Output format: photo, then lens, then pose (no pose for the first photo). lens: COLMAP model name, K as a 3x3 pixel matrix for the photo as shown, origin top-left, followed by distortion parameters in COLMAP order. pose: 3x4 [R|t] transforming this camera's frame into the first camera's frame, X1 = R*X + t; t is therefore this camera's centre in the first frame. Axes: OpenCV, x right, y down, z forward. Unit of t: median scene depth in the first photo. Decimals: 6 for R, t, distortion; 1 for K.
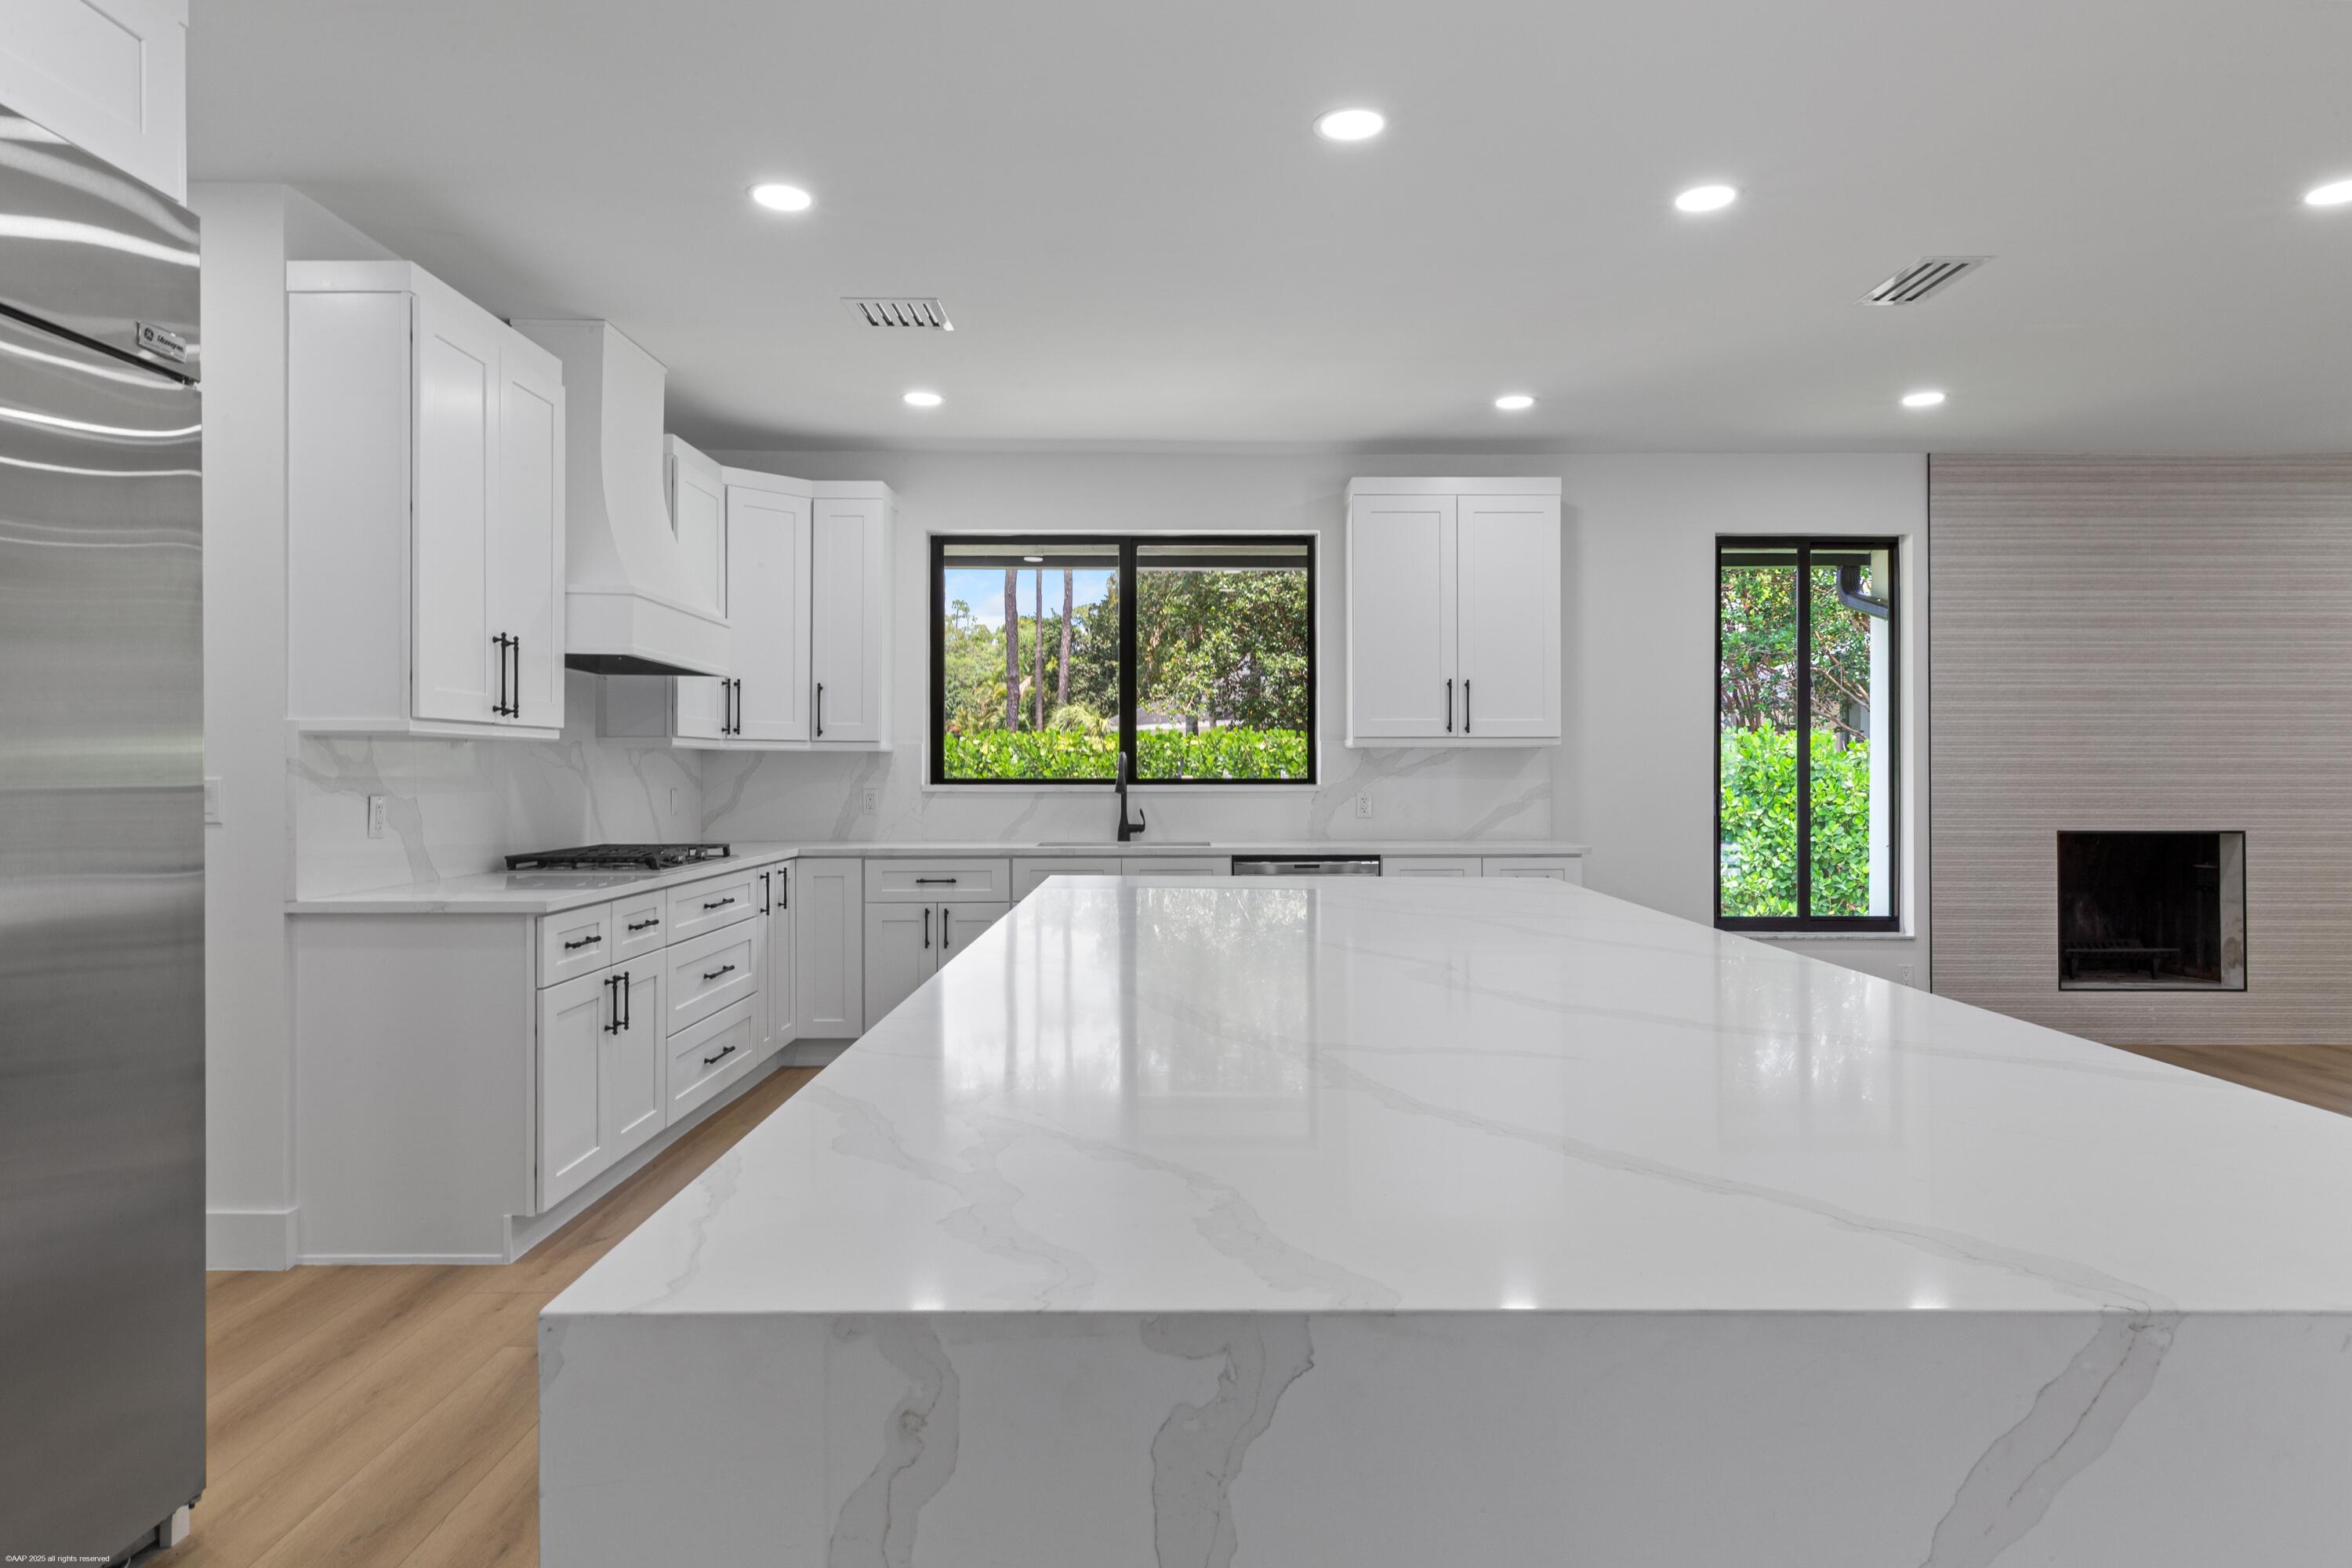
lens RADIAL K [[1387.8, 0, 1195.7], [0, 1387.8, 763.5], [0, 0, 1]] dist [0.002941, -0.000628]
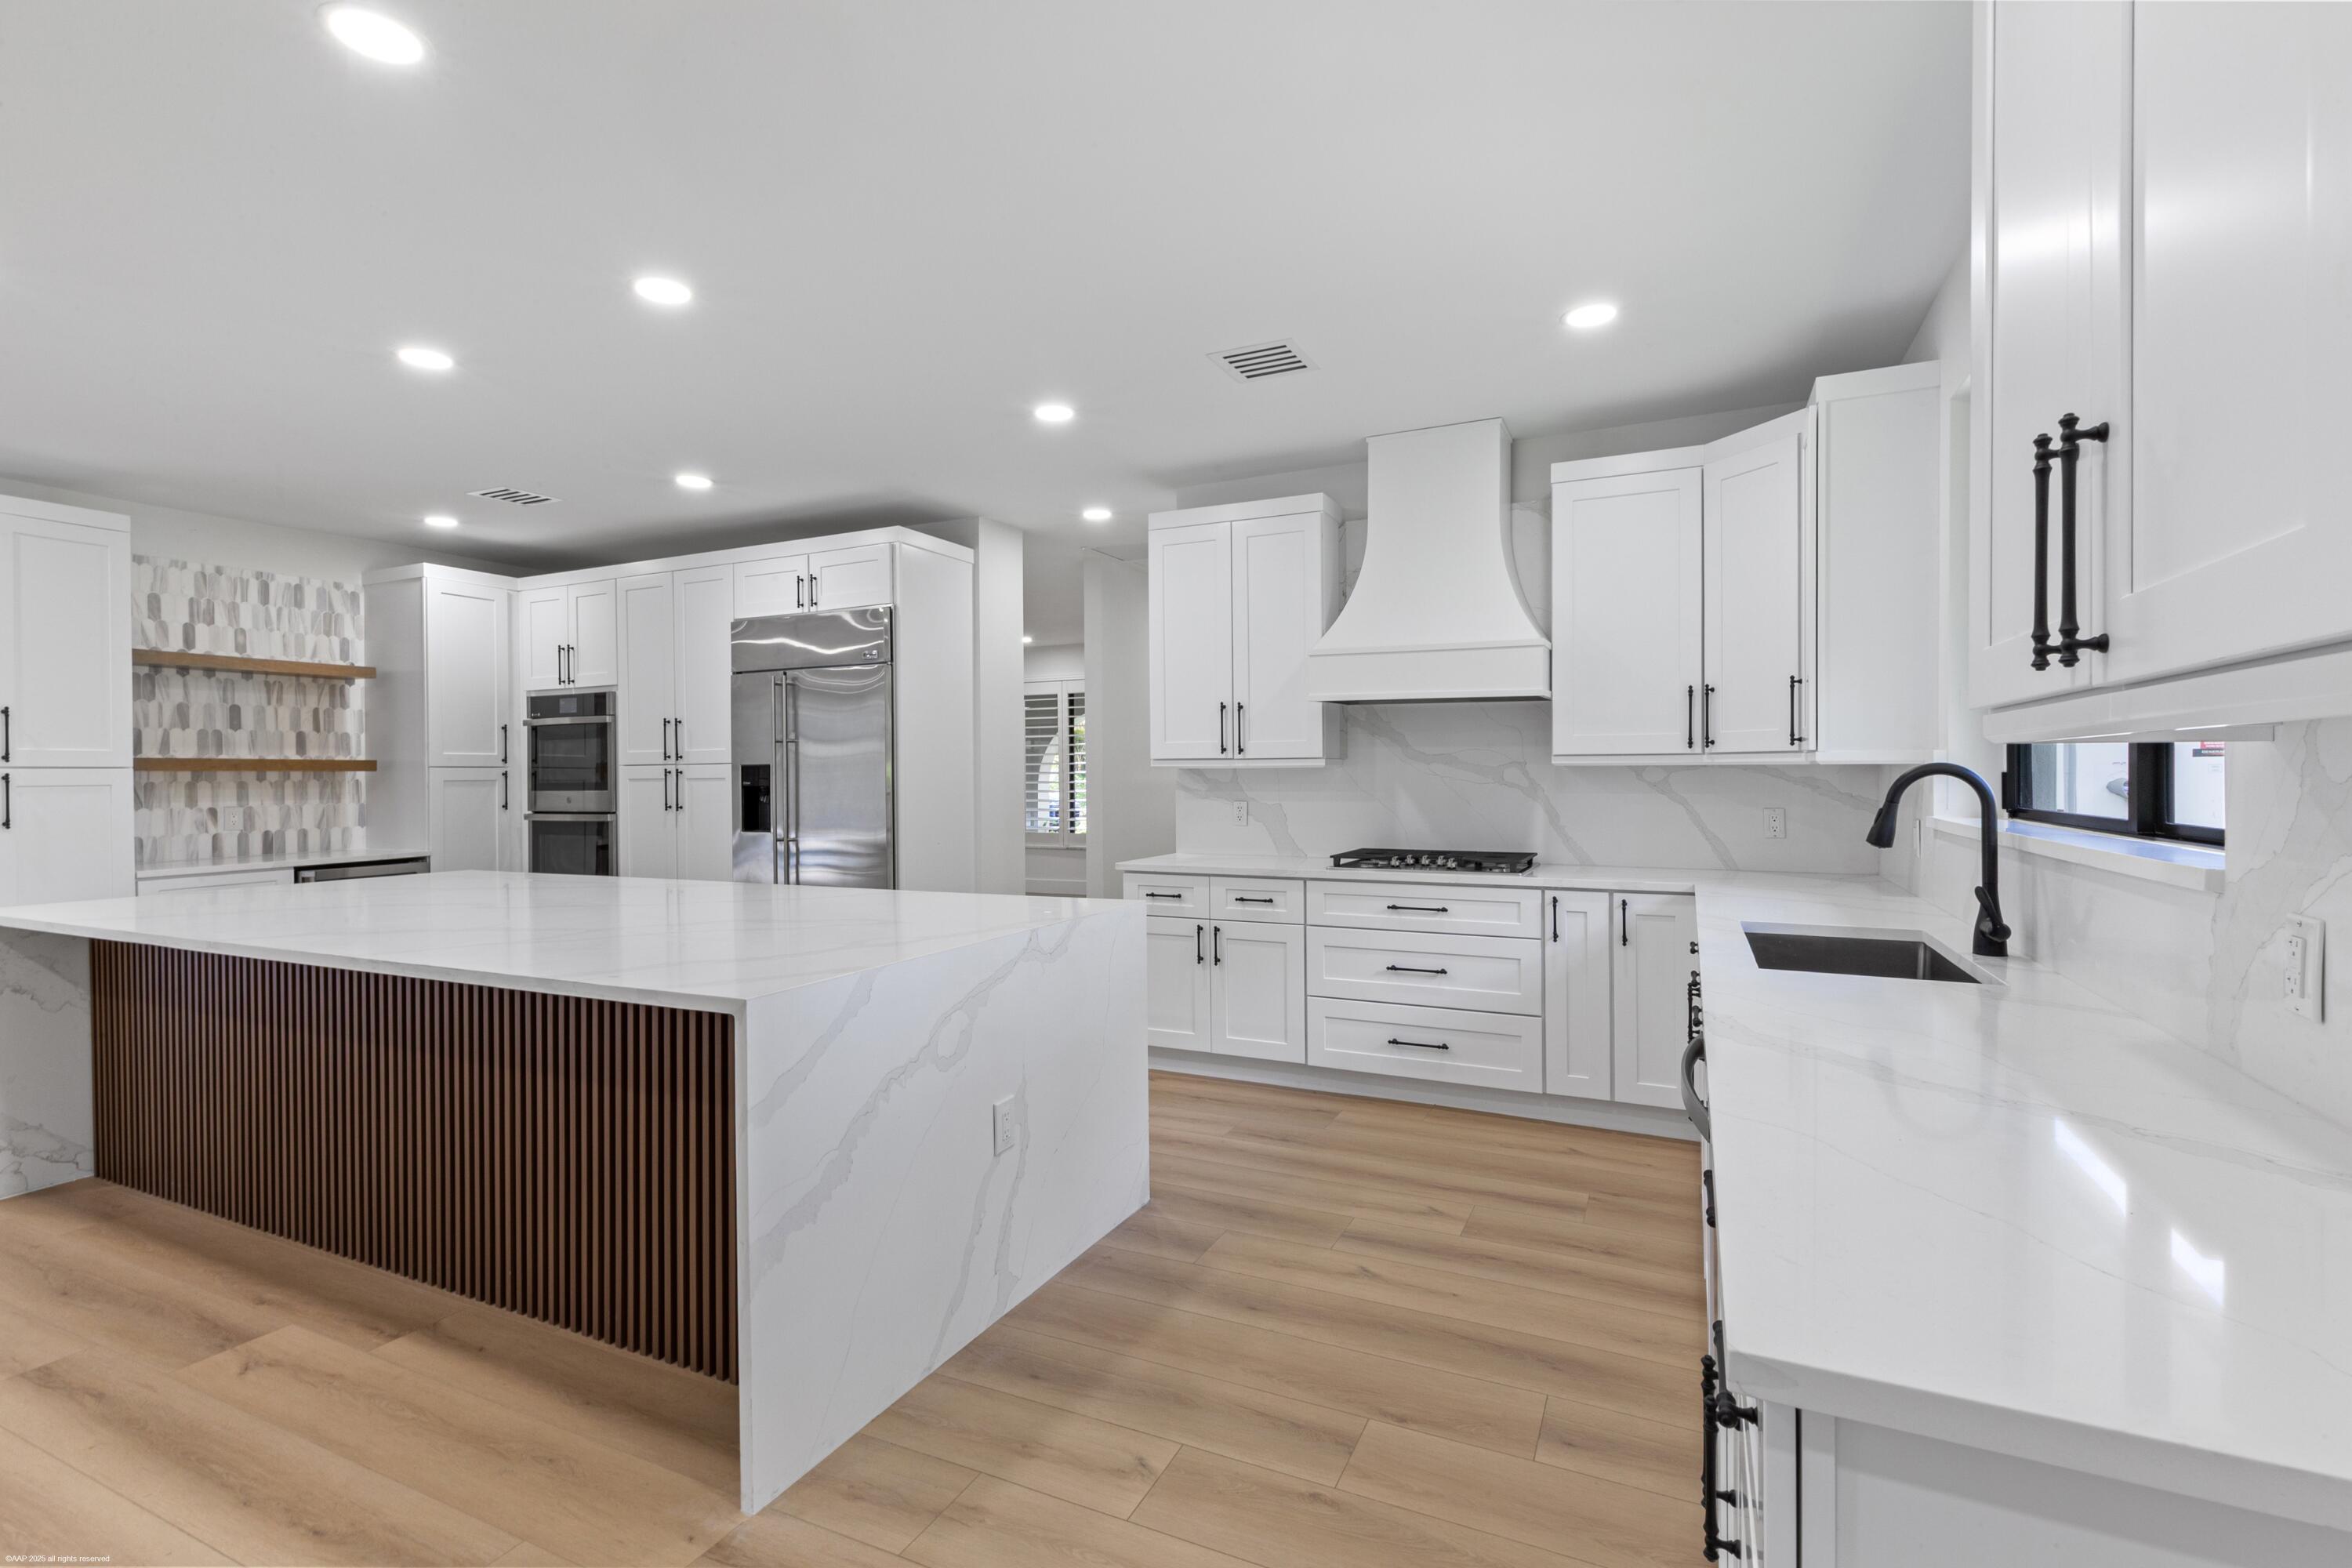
lens RADIAL K [[1072.0, 0, 1168.0], [0, 1072.0, 778.9], [0, 0, 1]] dist [-0.001469, 0.002246]
pose [[-0.434749, 0.008715, -0.900509, 0.403204], [0.010059, 0.999938, 0.004821, -0.007380], [0.900495, -0.006963, -0.434810, 0.941079]]
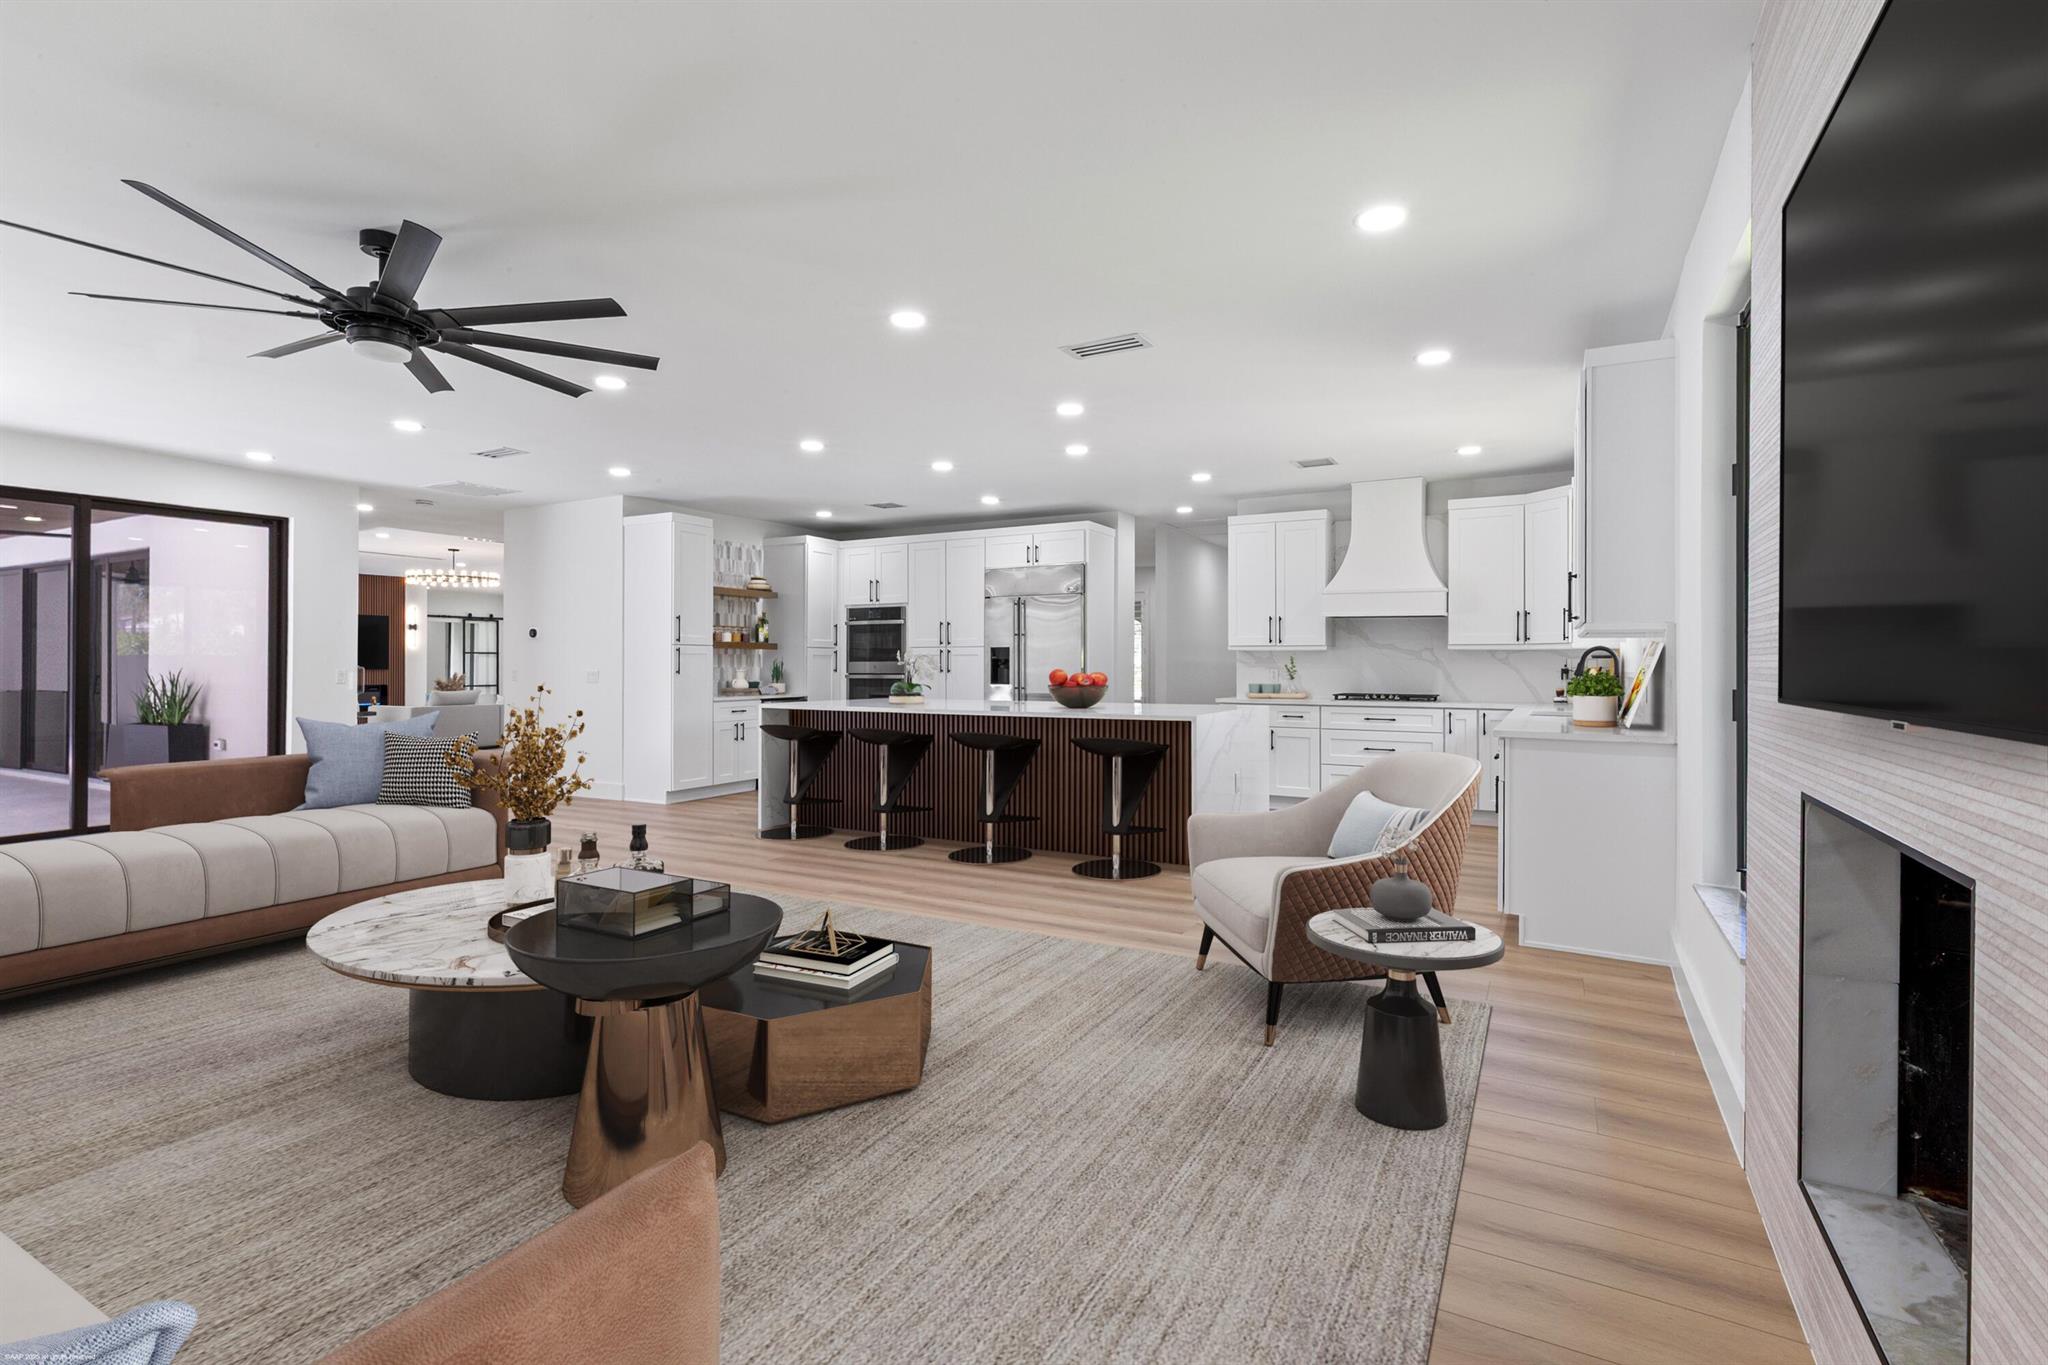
lens RADIAL K [[933.4, 0, 1015.2], [0, 933.4, 657.0], [0, 0, 1]] dist [-0.001469, 0.002246]
pose [[-0.500238, -0.004081, -0.865878, 0.996363], [0.001293, 0.999984, -0.005460, 0.004651], [0.865887, -0.003851, -0.500225, 0.982737]]
